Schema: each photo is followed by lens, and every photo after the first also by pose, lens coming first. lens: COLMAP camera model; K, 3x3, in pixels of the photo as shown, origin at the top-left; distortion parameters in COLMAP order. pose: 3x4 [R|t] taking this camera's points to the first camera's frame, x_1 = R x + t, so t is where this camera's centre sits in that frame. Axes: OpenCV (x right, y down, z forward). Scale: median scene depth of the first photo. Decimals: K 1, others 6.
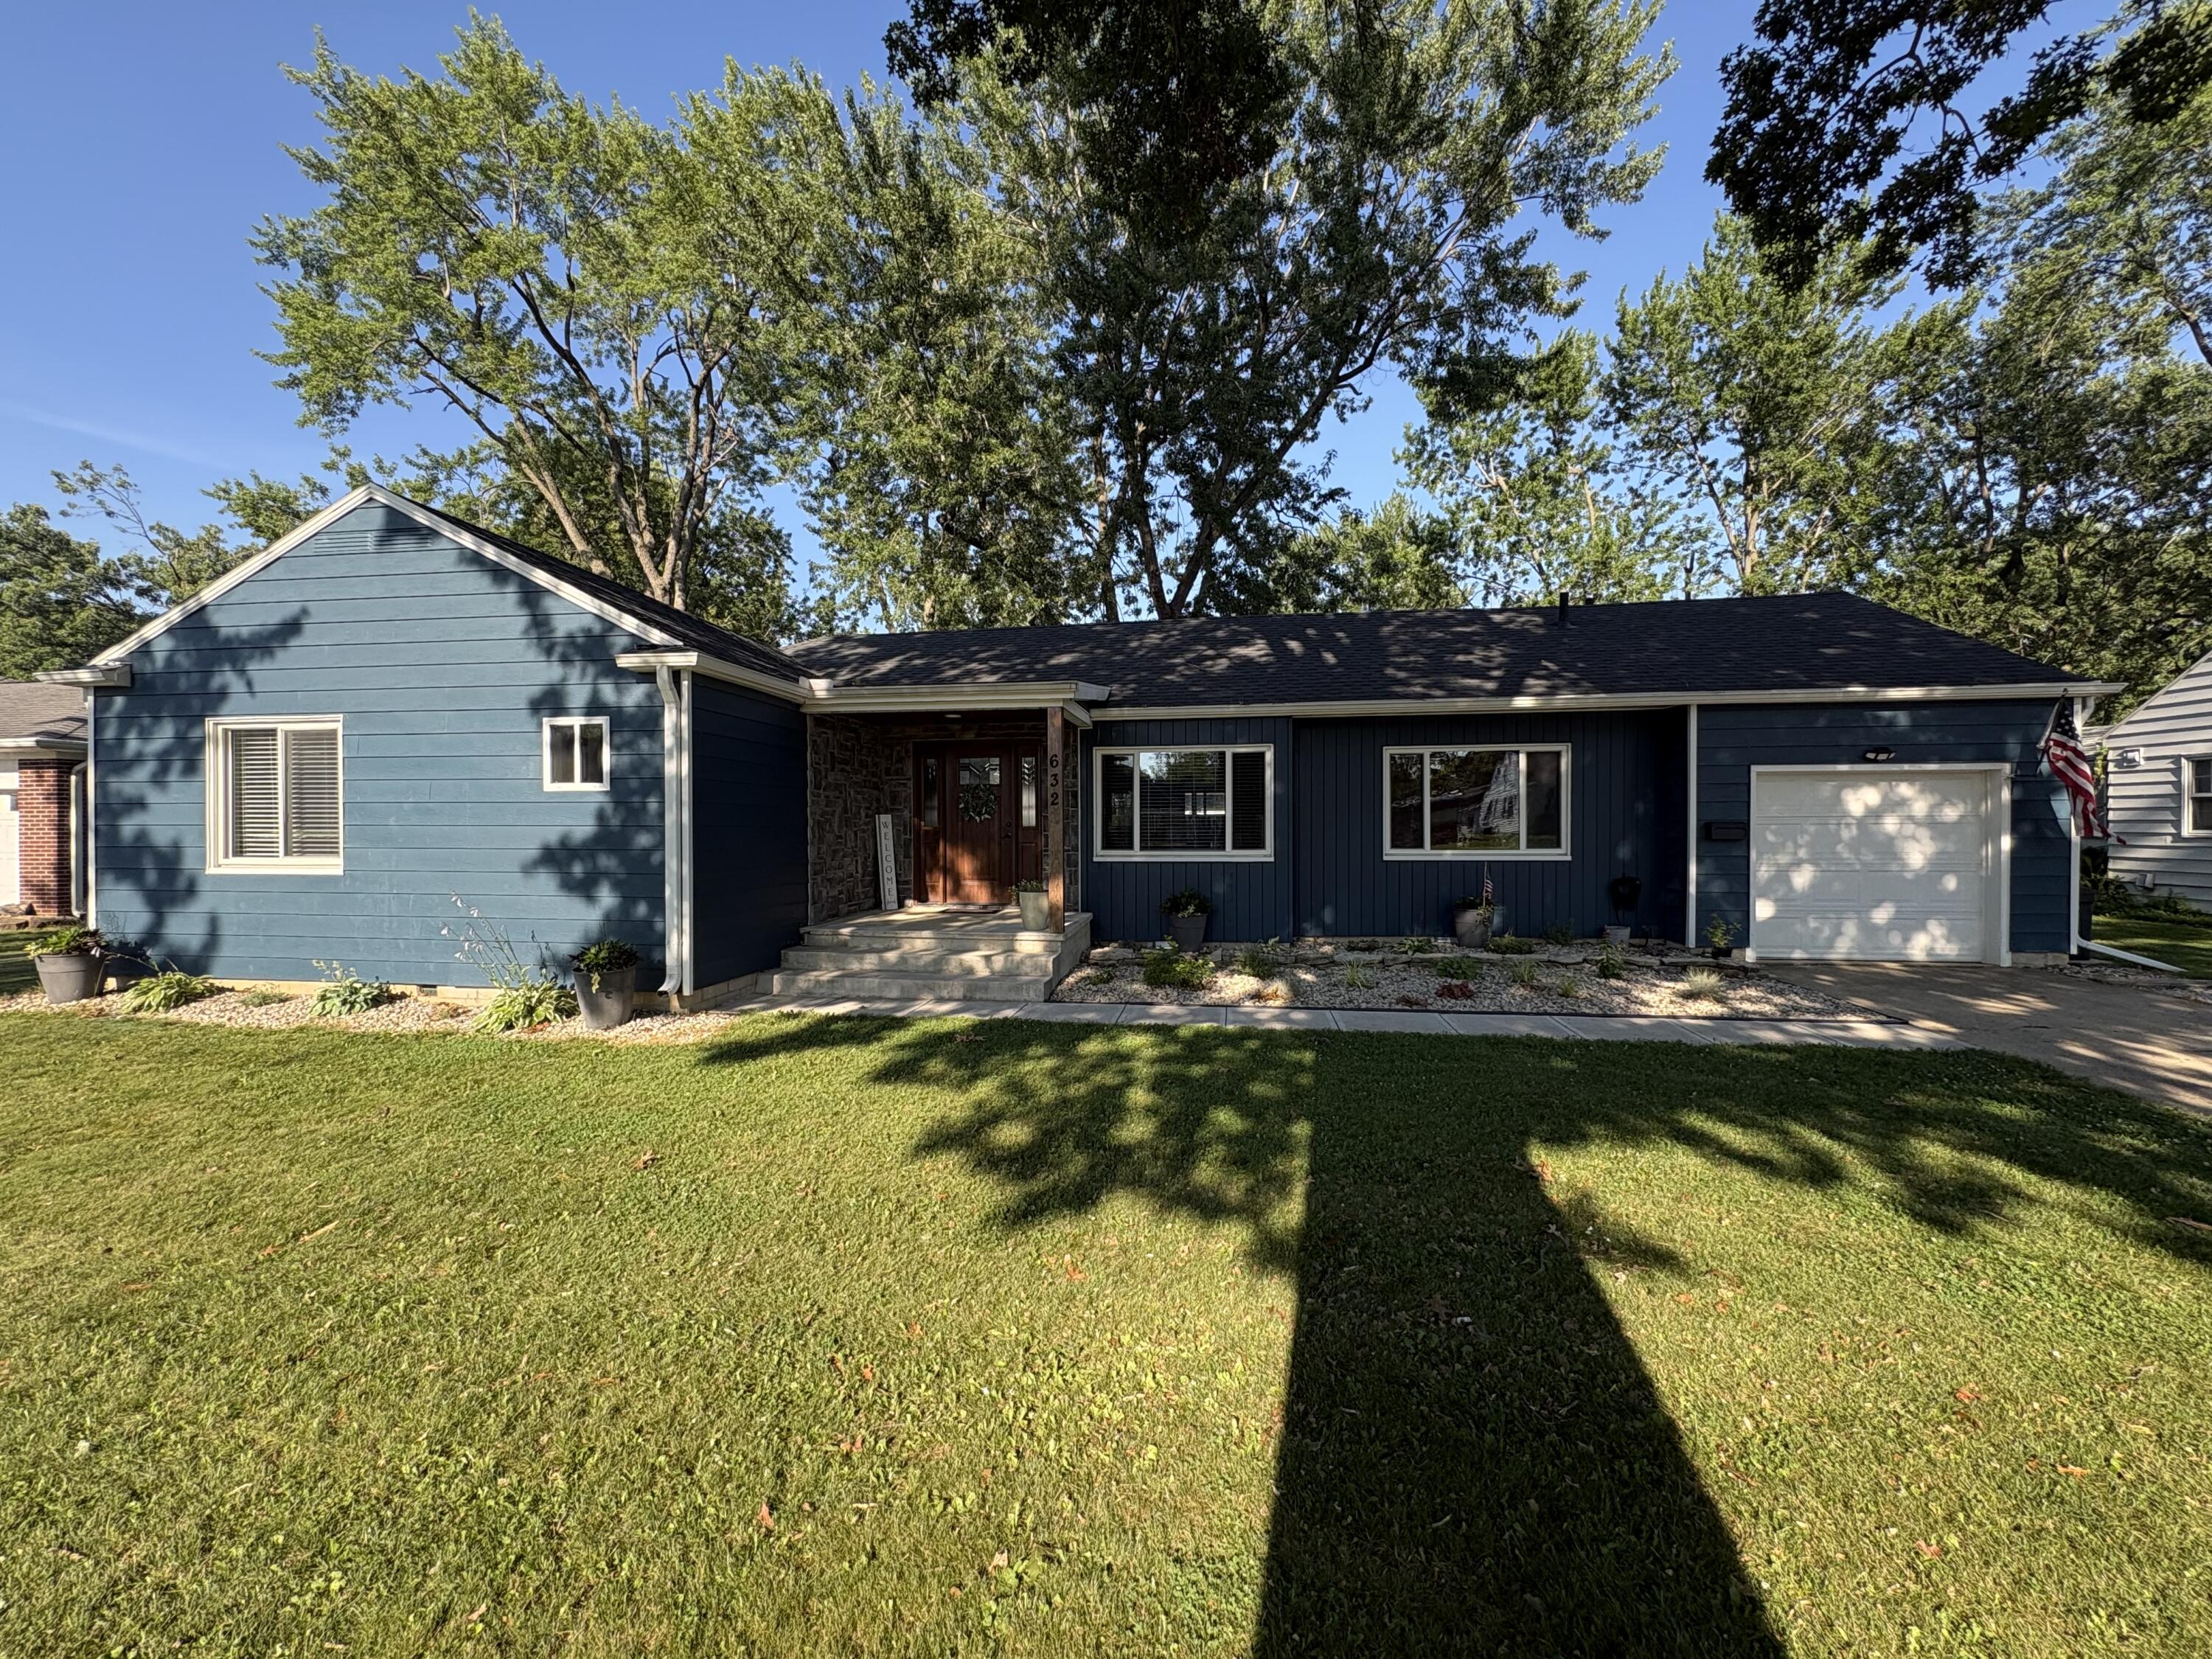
lens RADIAL K [[882.4, 0, 1112.2], [0, 882.4, 825.5], [0, 0, 1]] dist [-0.001092, 0.000032]
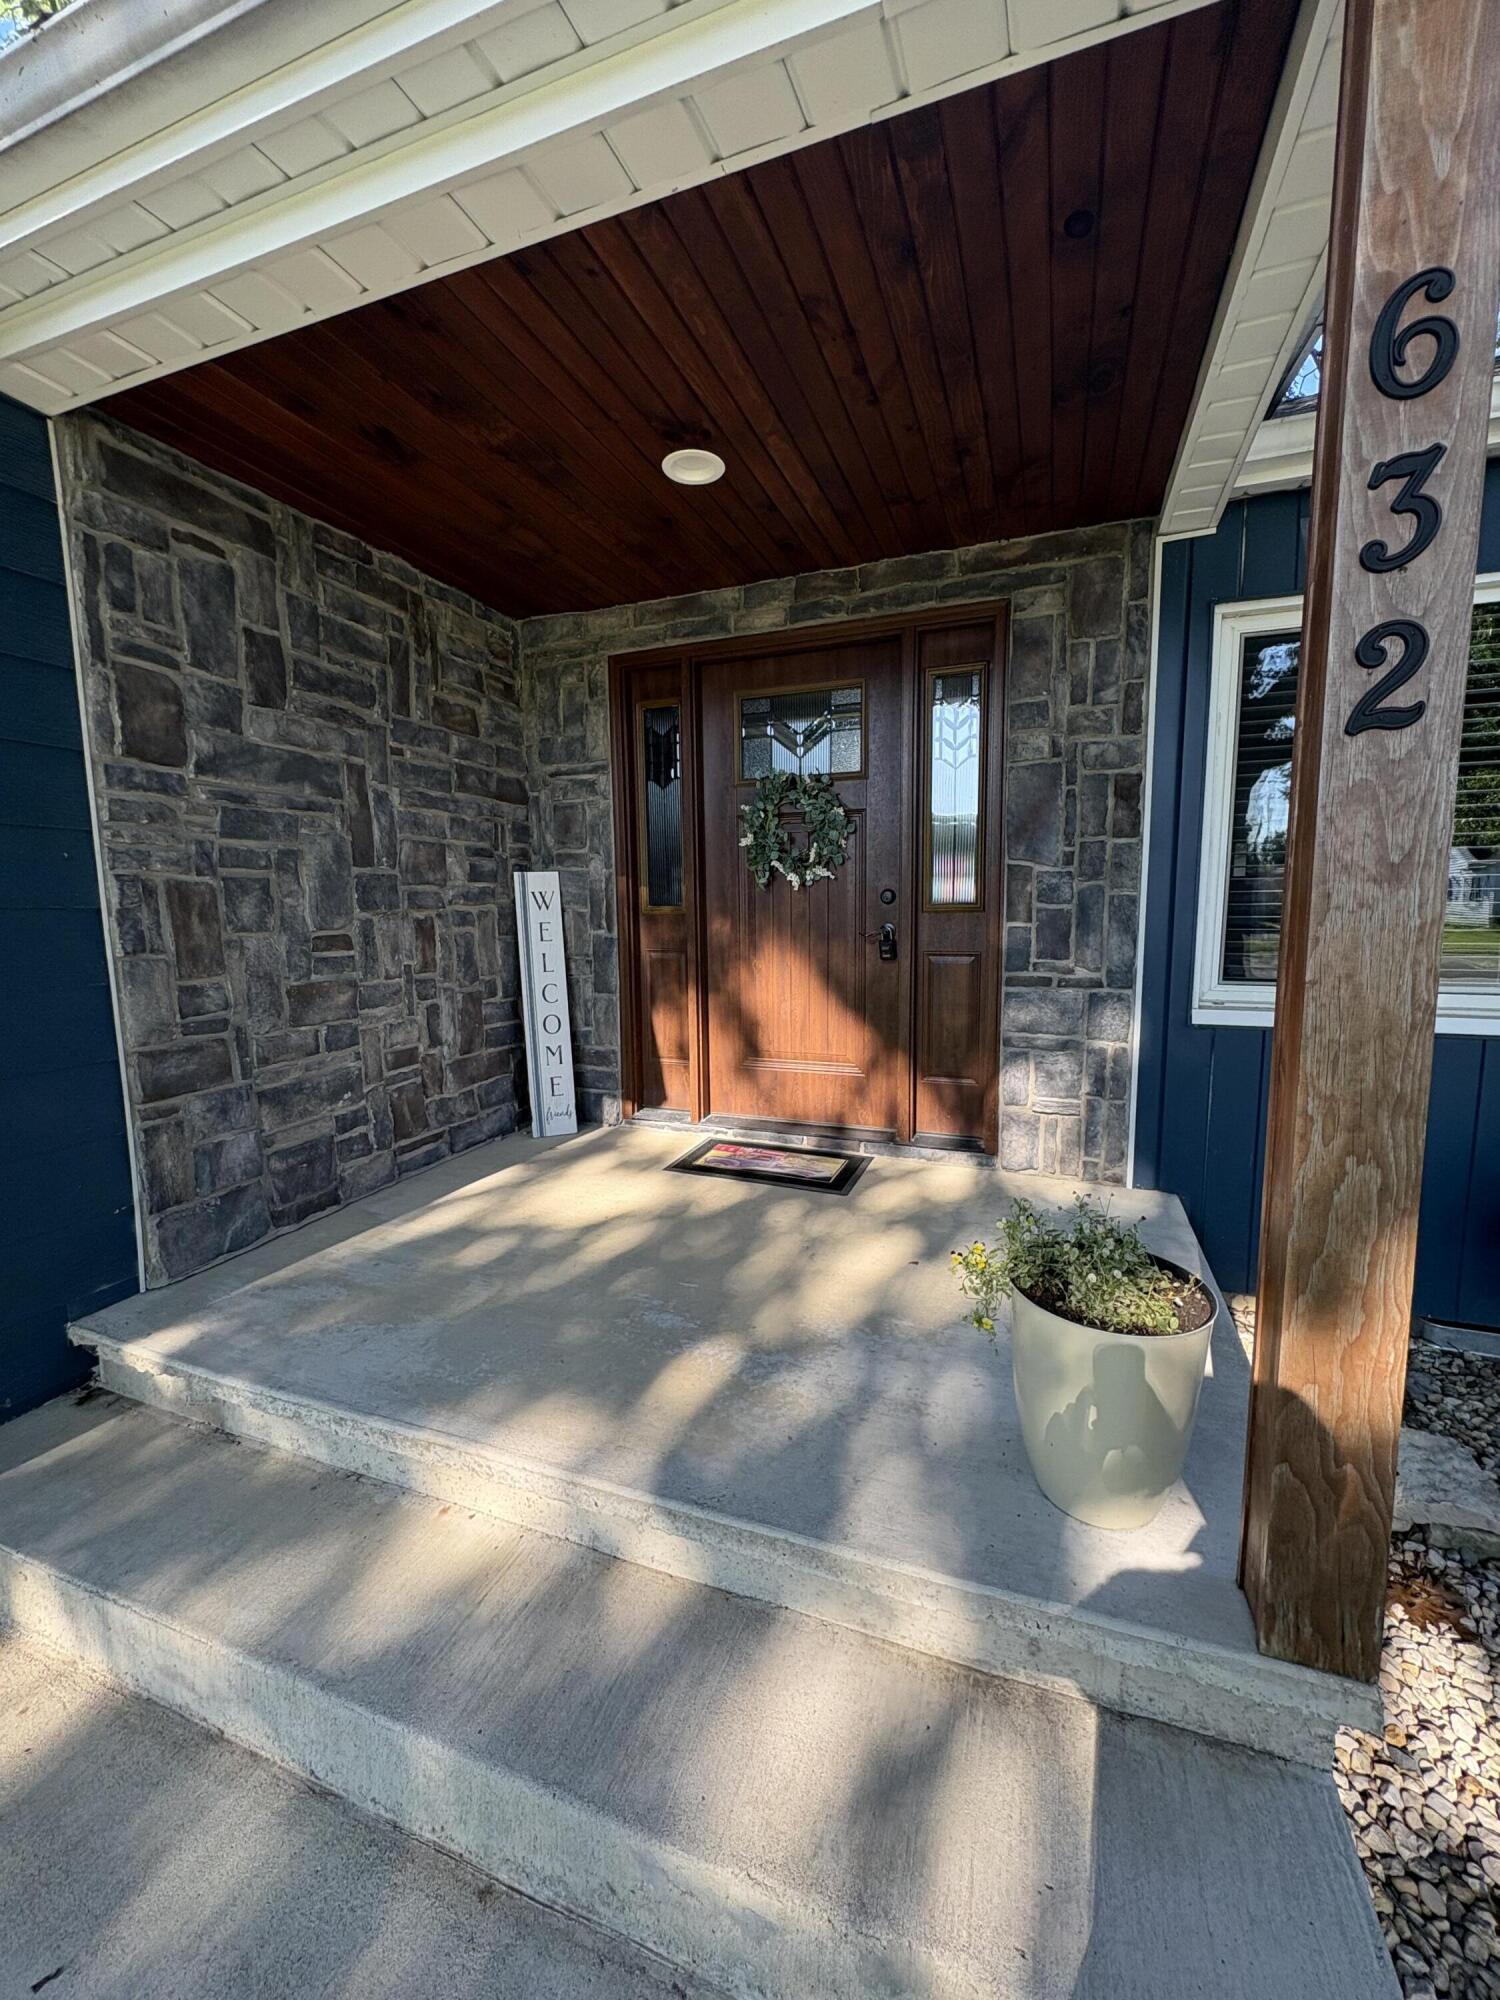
lens RADIAL K [[797.9, 0, 748.2], [0, 797.9, 995.2], [0, 0, 1]] dist [-0.001092, 0.000032]
pose [[0.973801, 0.021766, -0.226358, -0.113581], [0.005787, 0.992714, 0.120356, -0.000988], [0.227329, -0.118513, 0.966580, 0.796826]]
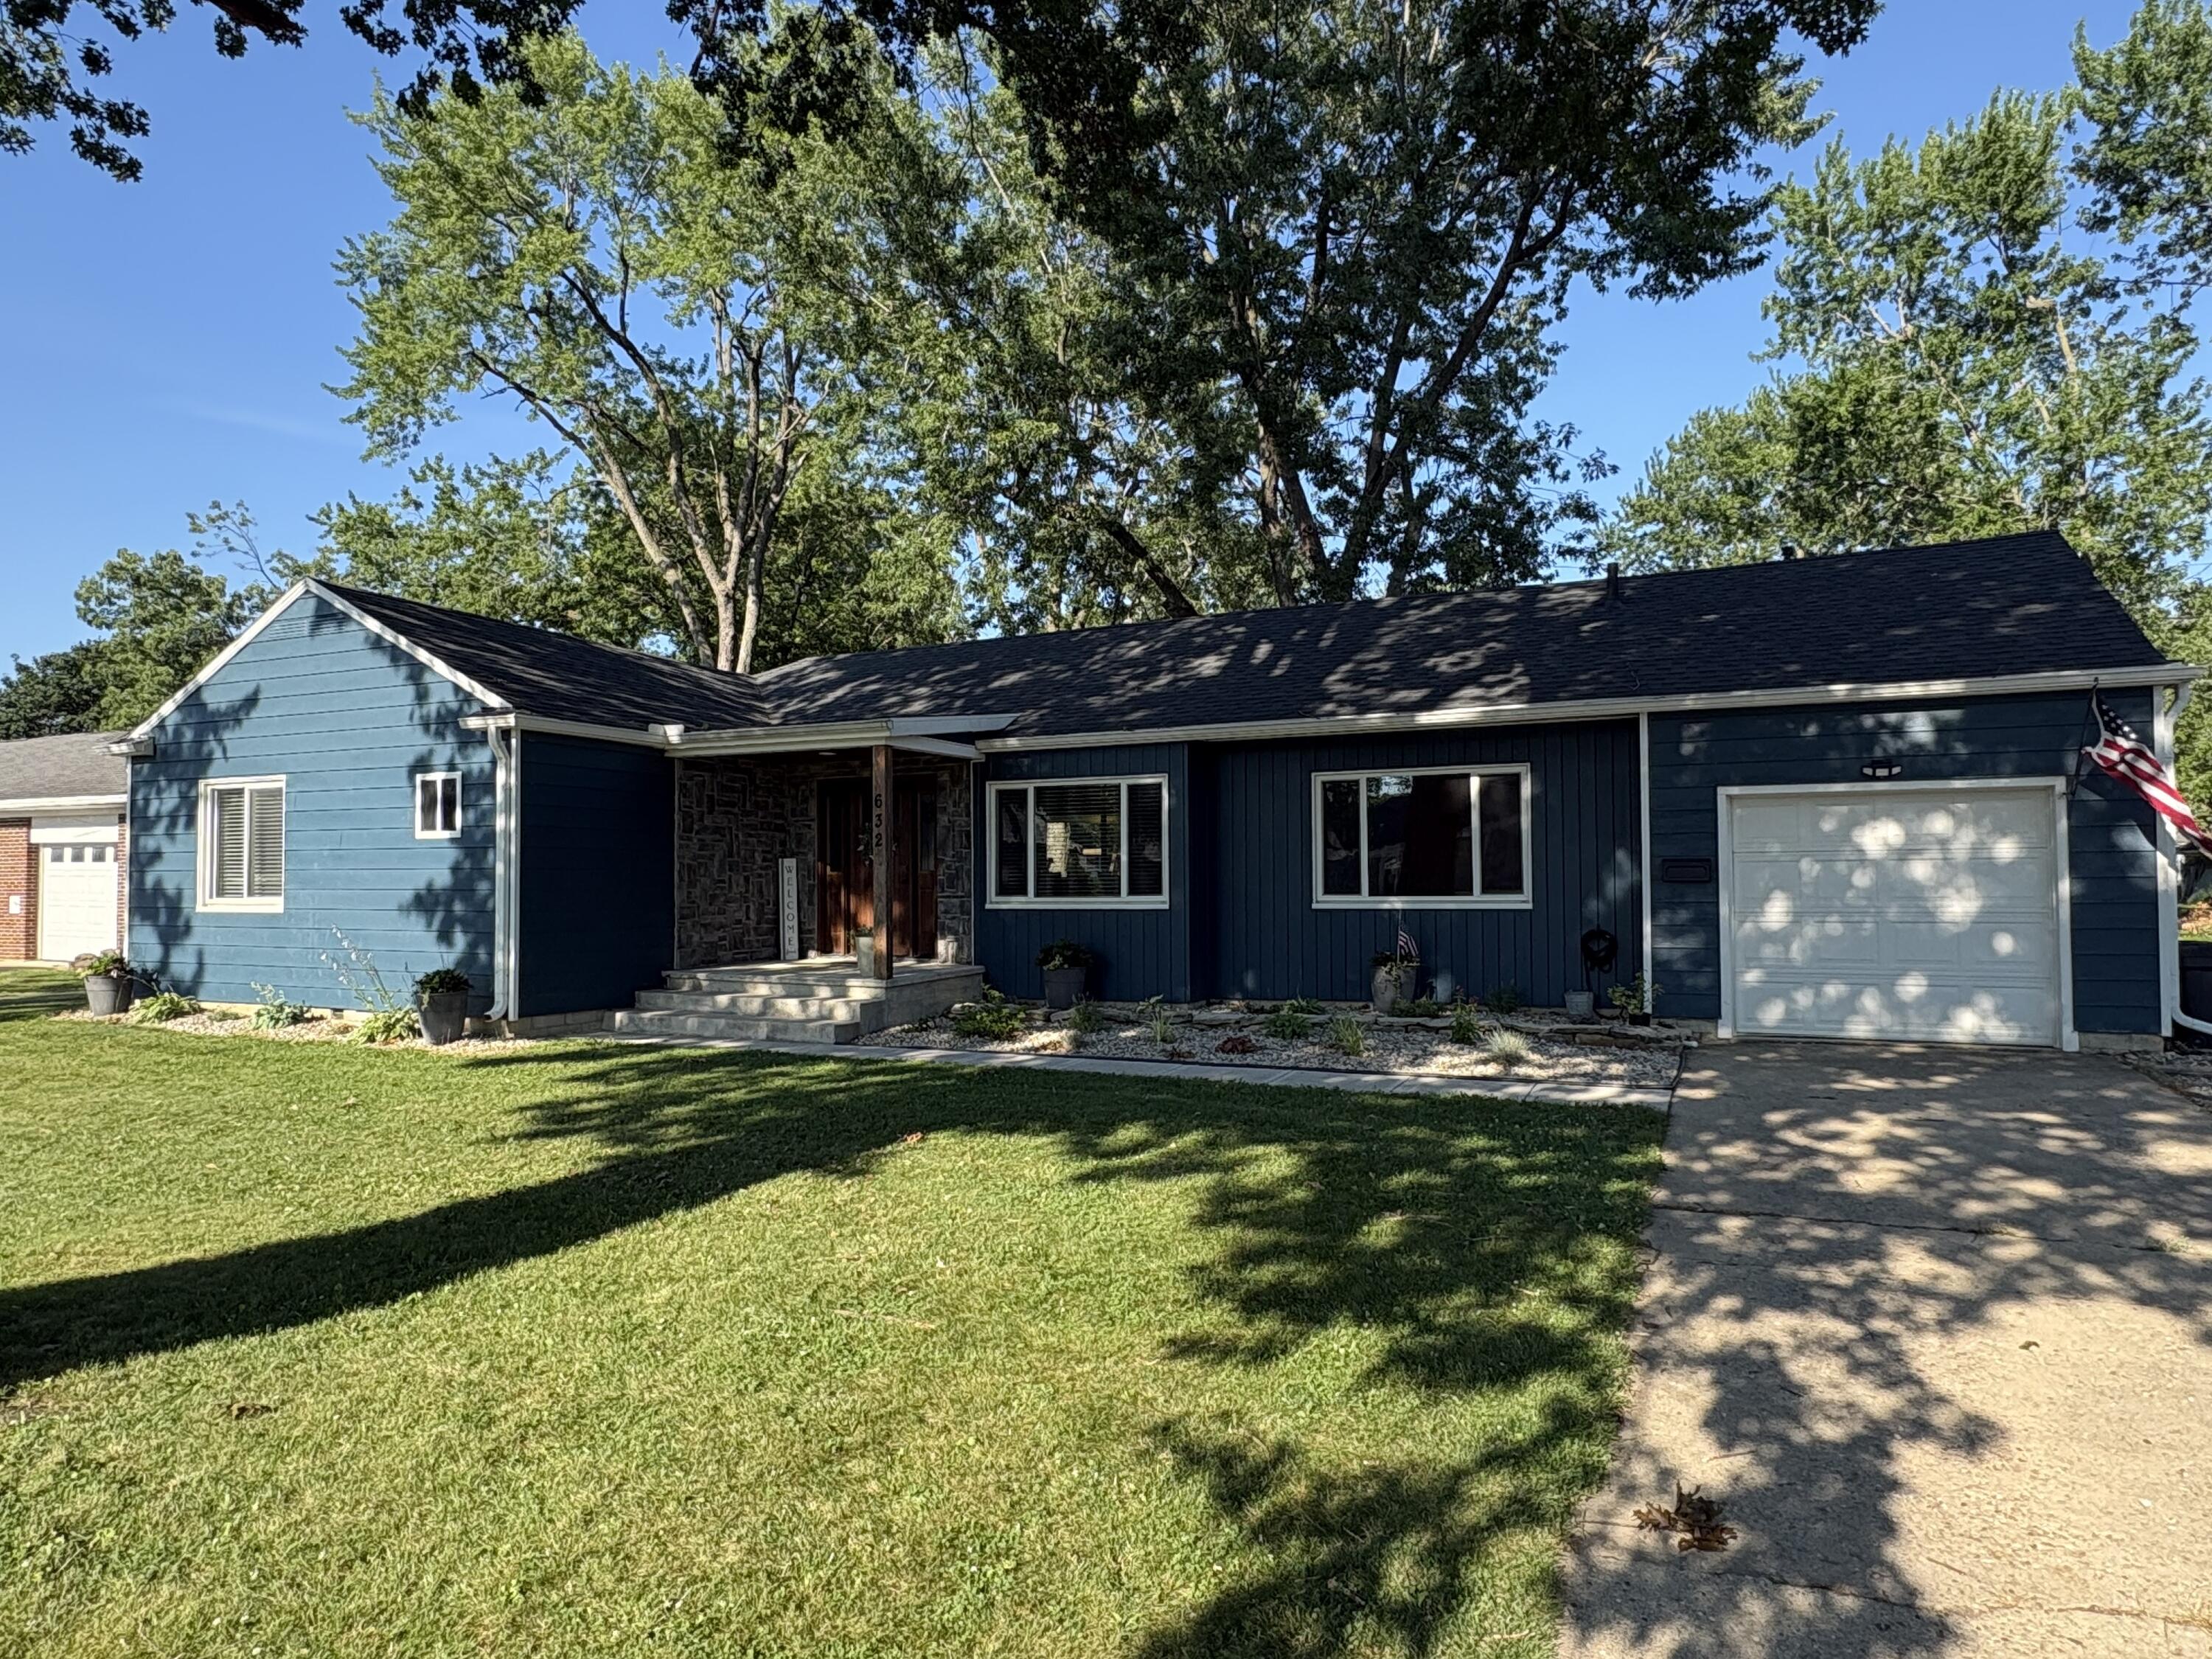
lens RADIAL K [[1356.7, 0, 1111.3], [0, 1356.7, 830.3], [0, 0, 1]] dist [-0.003338, 0.000480]
pose [[0.956734, -0.013817, -0.290636, 0.557738], [0.003103, 0.999300, -0.037293, 0.014093], [0.290948, 0.034778, 0.956107, -0.317041]]
